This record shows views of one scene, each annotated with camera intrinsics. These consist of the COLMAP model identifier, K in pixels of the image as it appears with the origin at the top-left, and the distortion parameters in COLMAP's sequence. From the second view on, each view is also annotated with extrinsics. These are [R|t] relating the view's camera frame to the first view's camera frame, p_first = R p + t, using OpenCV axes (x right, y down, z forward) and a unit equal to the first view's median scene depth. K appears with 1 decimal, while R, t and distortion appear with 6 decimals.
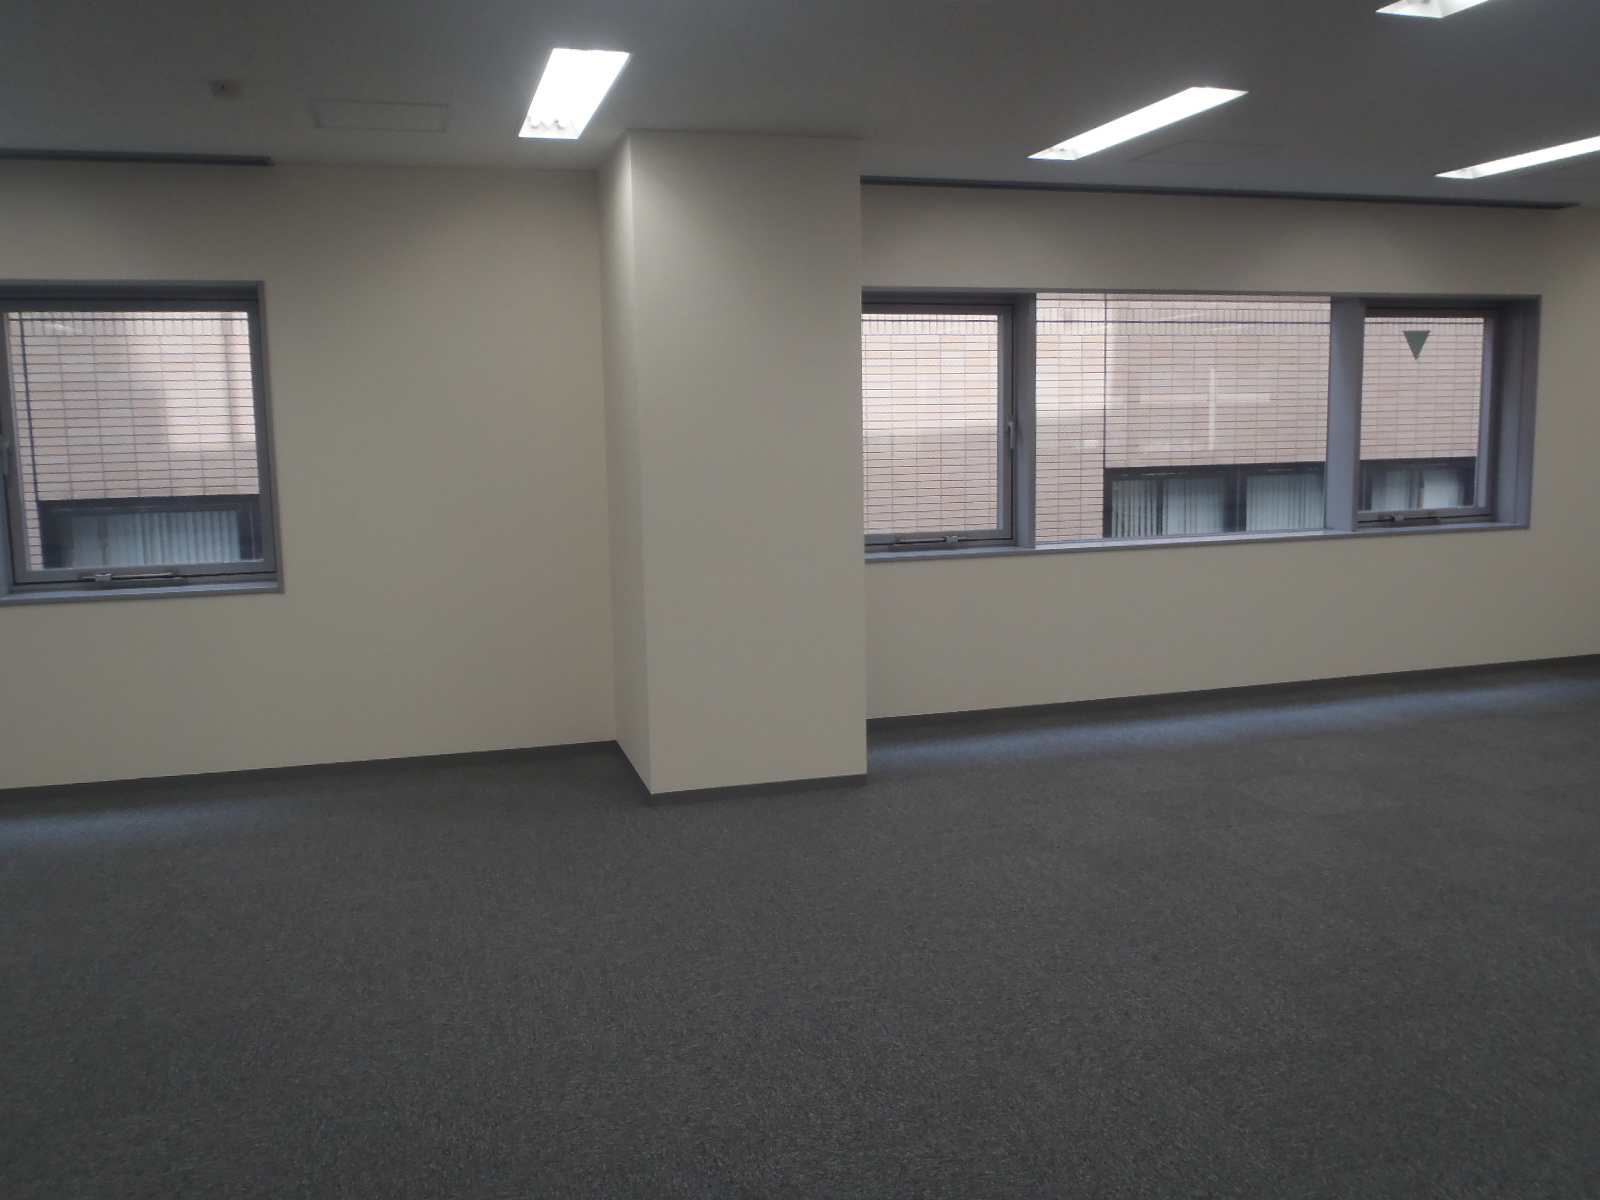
lens RADIAL K [[1341.3, 0, 800.0], [0, 1341.3, 600.0], [0, 0, 1]] dist [-0.014132, 0.013112]
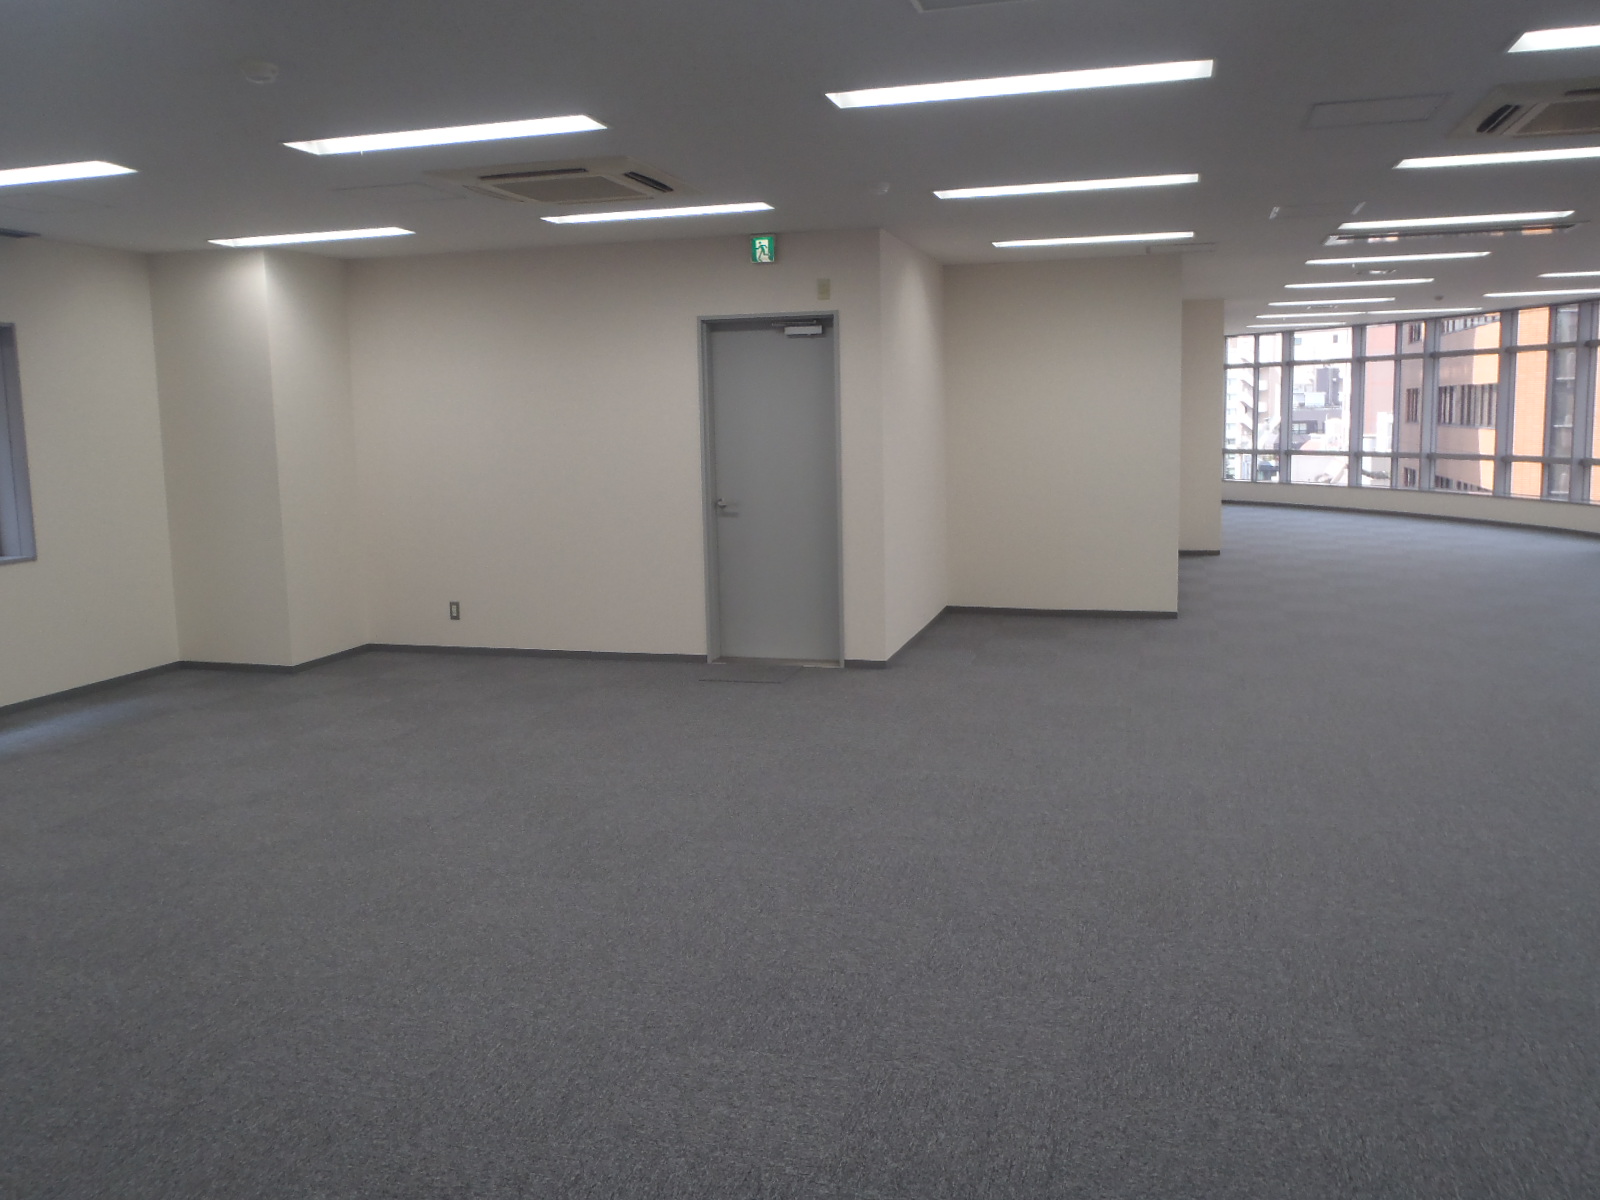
lens RADIAL K [[1341.3, 0, 800.0], [0, 1341.3, 600.0], [0, 0, 1]] dist [-0.014132, 0.013112]
pose [[0.539162, -0.107428, 0.835322, 0.027955], [0.125028, 0.991051, 0.046756, -0.000191], [-0.832870, 0.079230, 0.547768, -0.003900]]
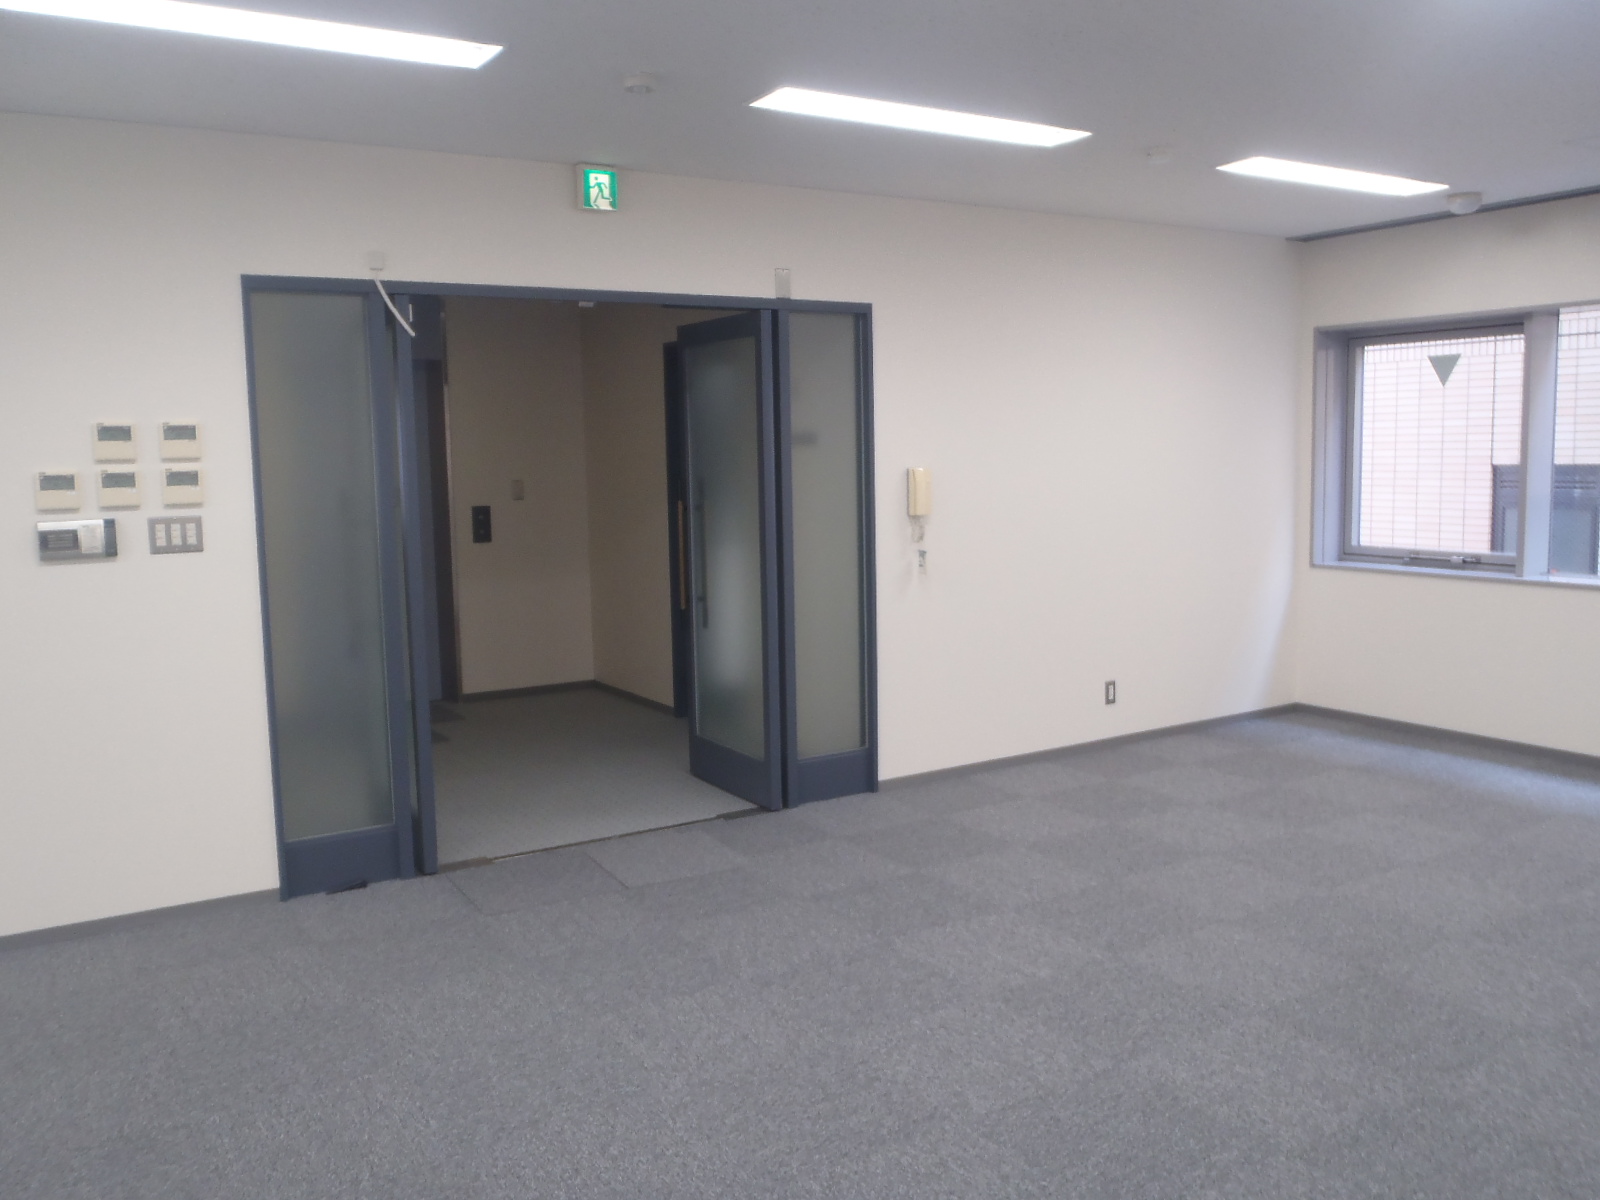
lens RADIAL K [[1341.3, 0, 800.0], [0, 1341.3, 600.0], [0, 0, 1]] dist [-0.014132, 0.013112]
pose [[0.243396, 0.122275, -0.962189, 1.250551], [-0.116897, 0.988489, 0.096046, -0.070319], [0.962857, 0.089100, 0.254888, 0.352698]]
